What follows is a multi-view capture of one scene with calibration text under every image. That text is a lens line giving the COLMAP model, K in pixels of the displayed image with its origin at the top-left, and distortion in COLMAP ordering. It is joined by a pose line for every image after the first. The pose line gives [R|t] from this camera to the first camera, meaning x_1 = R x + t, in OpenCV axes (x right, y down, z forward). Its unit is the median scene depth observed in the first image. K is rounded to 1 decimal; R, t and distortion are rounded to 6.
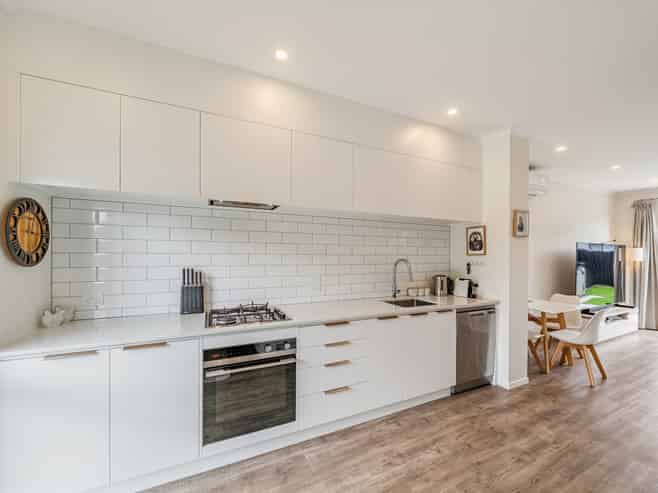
lens RADIAL K [[261.7, 0, 326.0], [0, 261.7, 253.8], [0, 0, 1]] dist [-0.002360, -0.000393]
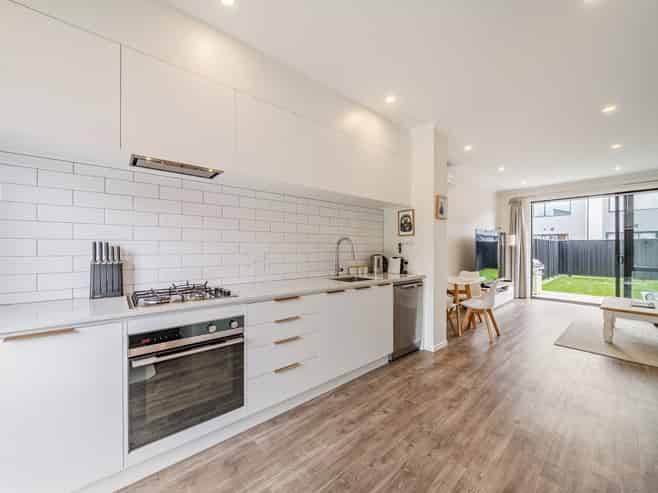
lens RADIAL K [[258.2, 0, 326.7], [0, 258.2, 247.4], [0, 0, 1]] dist [-0.000368, -0.000206]
pose [[0.963982, -0.005591, 0.265910, -0.063974], [0.005171, 0.999984, 0.002278, 0.072041], [-0.265918, -0.000821, 0.963995, 0.044567]]
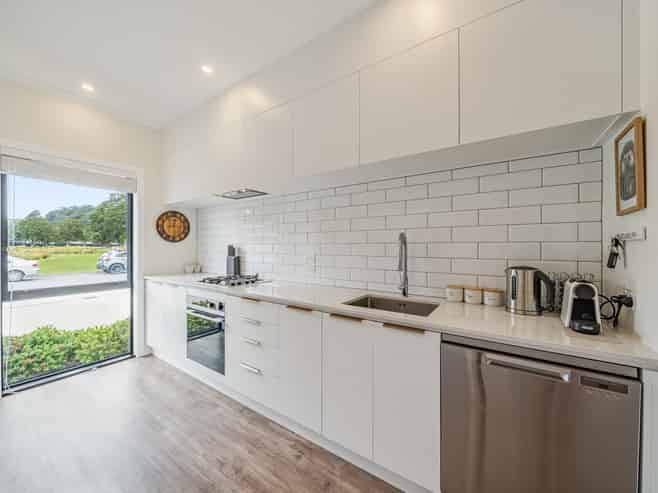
lens RADIAL K [[258.2, 0, 326.7], [0, 258.2, 247.4], [0, 0, 1]] dist [-0.000368, -0.000206]
pose [[0.503551, -0.005260, -0.863950, 0.954135], [0.002589, 0.999986, -0.004579, 0.072542], [0.863962, 0.000069, 0.503557, 0.712999]]
